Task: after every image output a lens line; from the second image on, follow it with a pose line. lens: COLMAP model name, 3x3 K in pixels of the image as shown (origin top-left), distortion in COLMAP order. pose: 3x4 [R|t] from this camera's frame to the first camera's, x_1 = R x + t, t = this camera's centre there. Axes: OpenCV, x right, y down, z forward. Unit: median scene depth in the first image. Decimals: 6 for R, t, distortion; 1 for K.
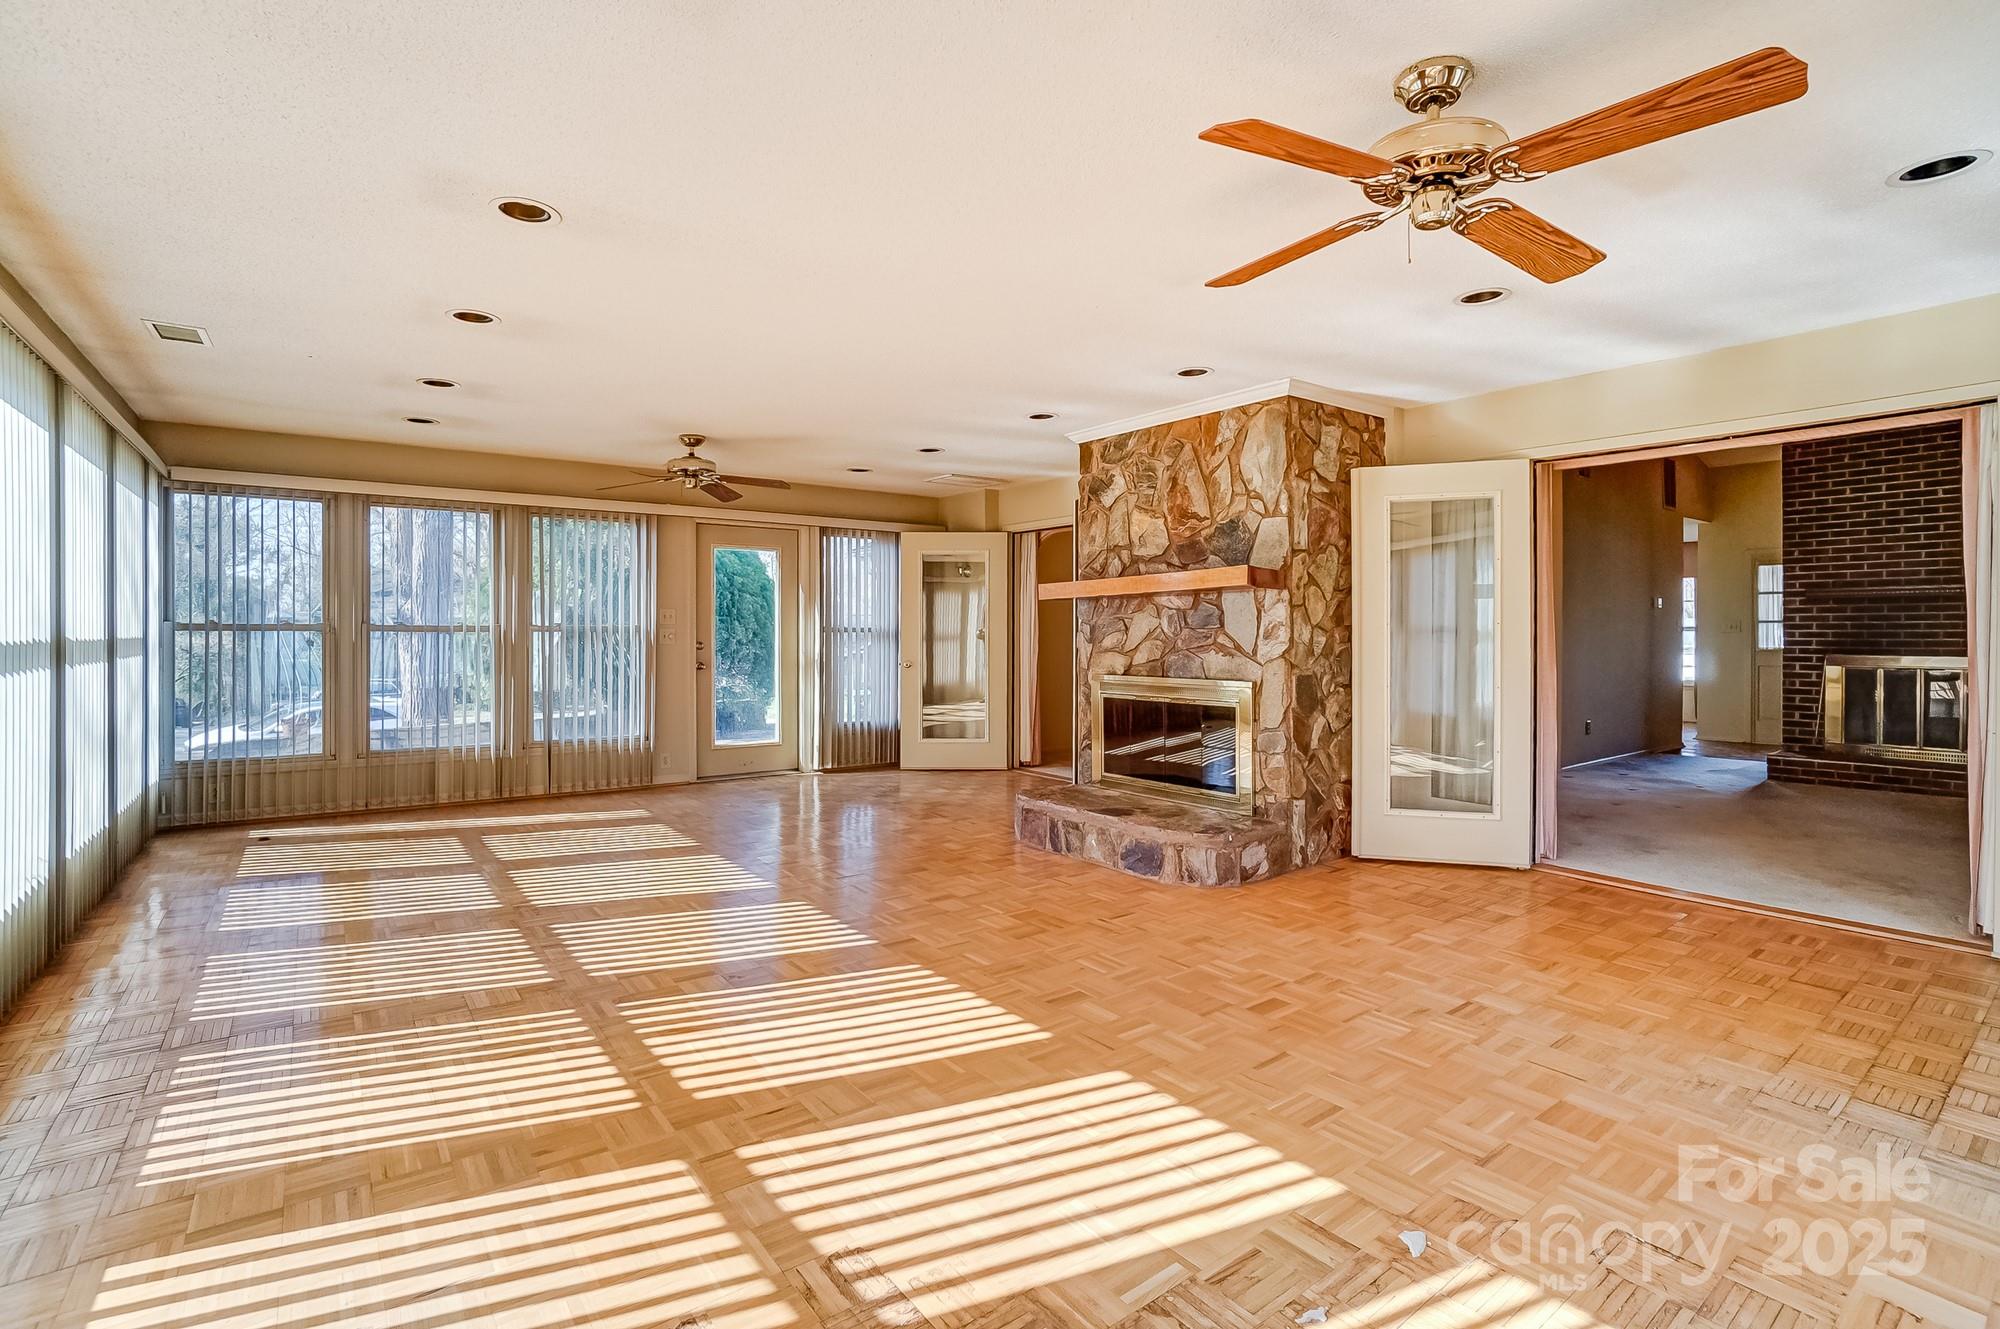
lens RADIAL K [[918.2, 0, 980.9], [0, 918.2, 637.3], [0, 0, 1]] dist [-0.054539, 0.000234]
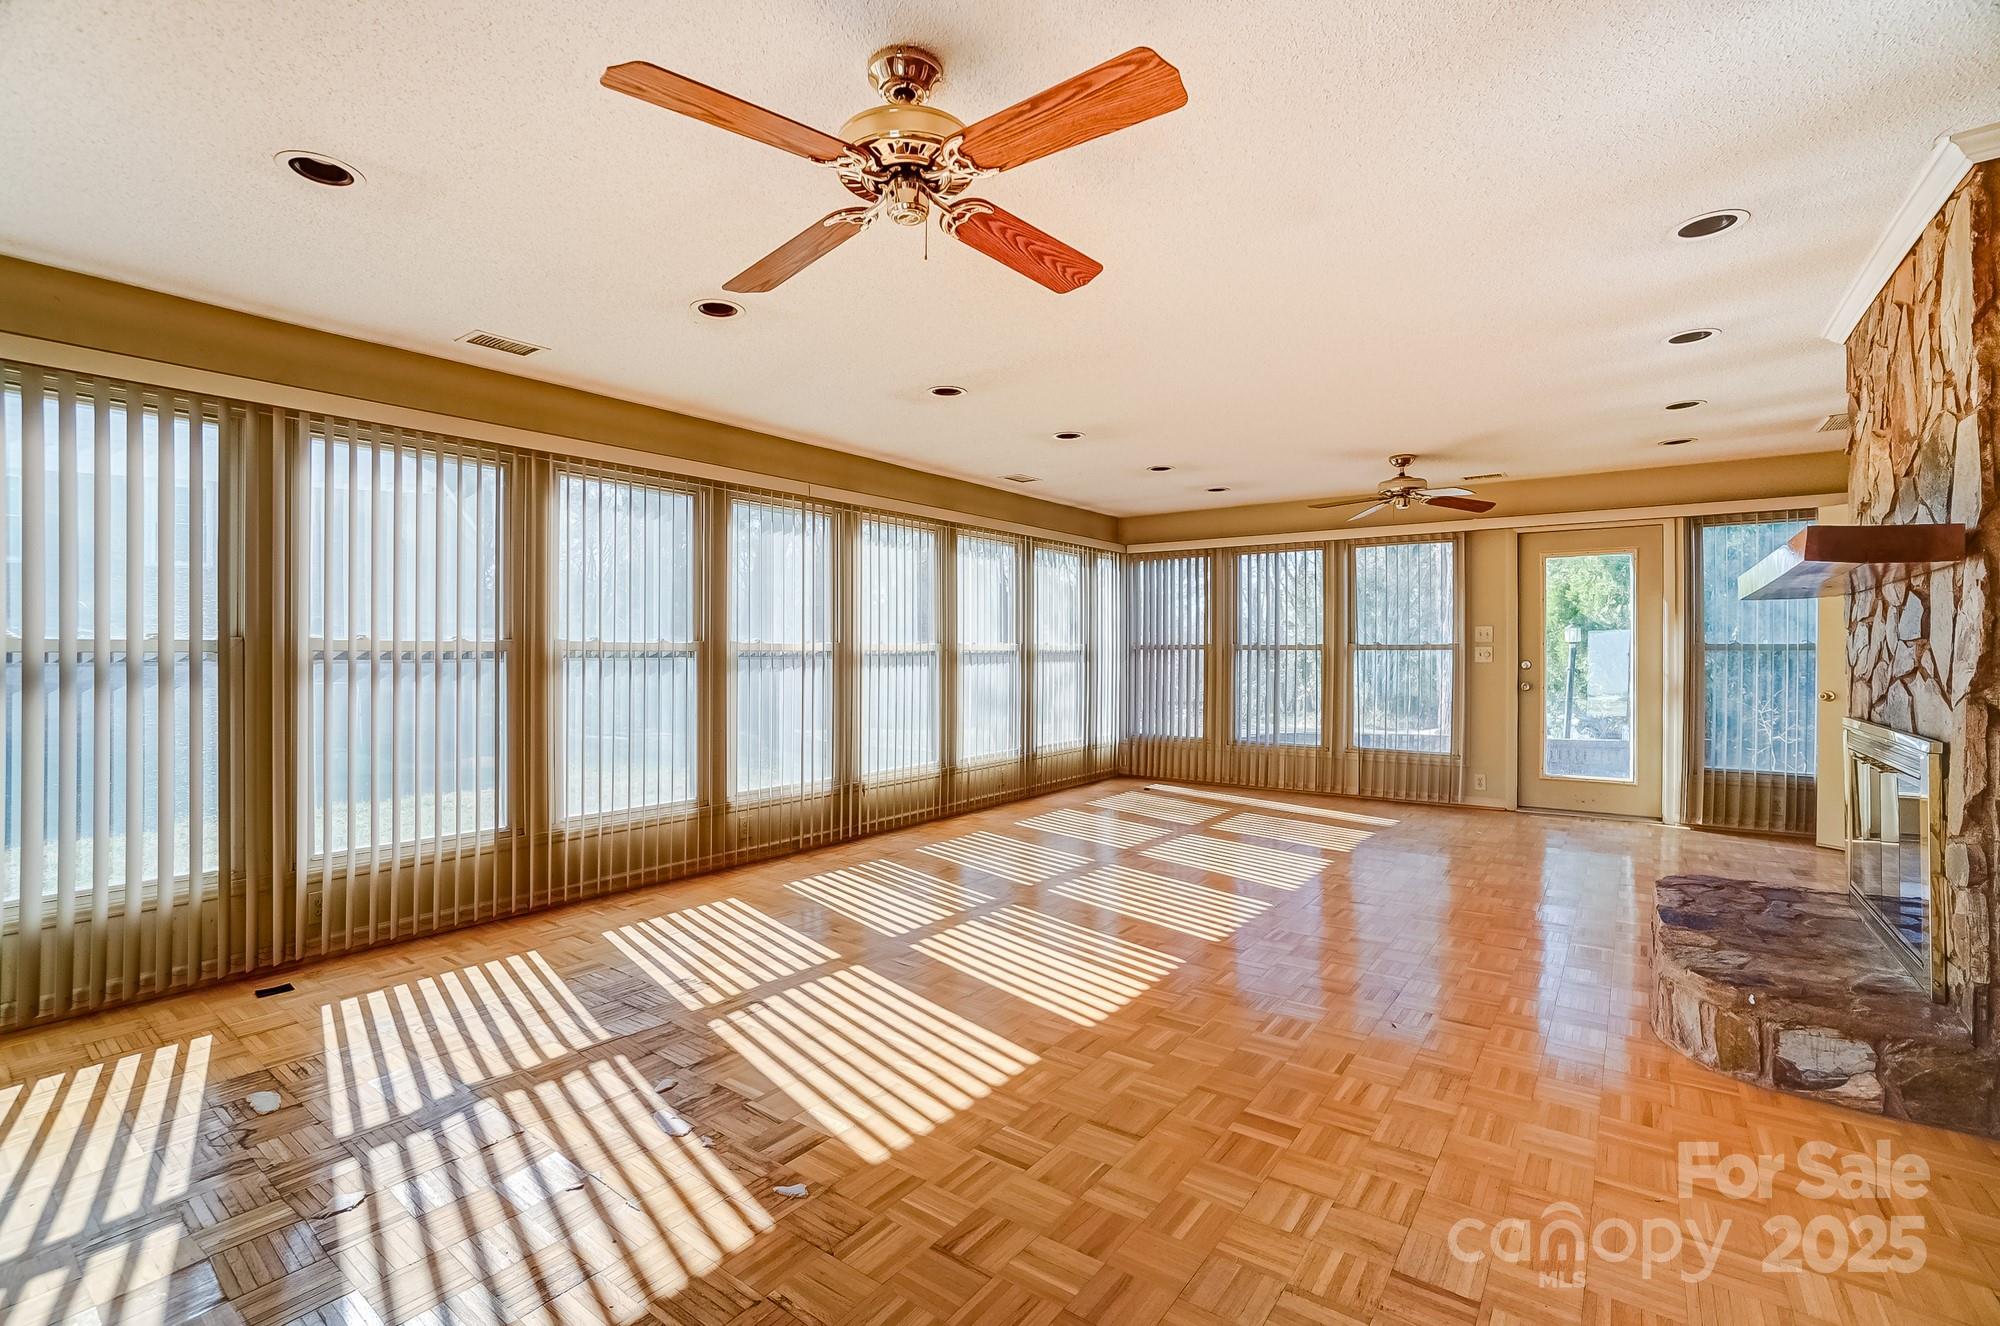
lens RADIAL K [[895.7, 0, 989.3], [0, 895.7, 659.0], [0, 0, 1]] dist [-0.053477, 0.019367]
pose [[0.289309, 0.006532, -0.957214, 0.775731], [-0.004050, 0.999976, 0.005600, 0.001079], [0.957227, 0.002257, 0.289328, 0.436418]]
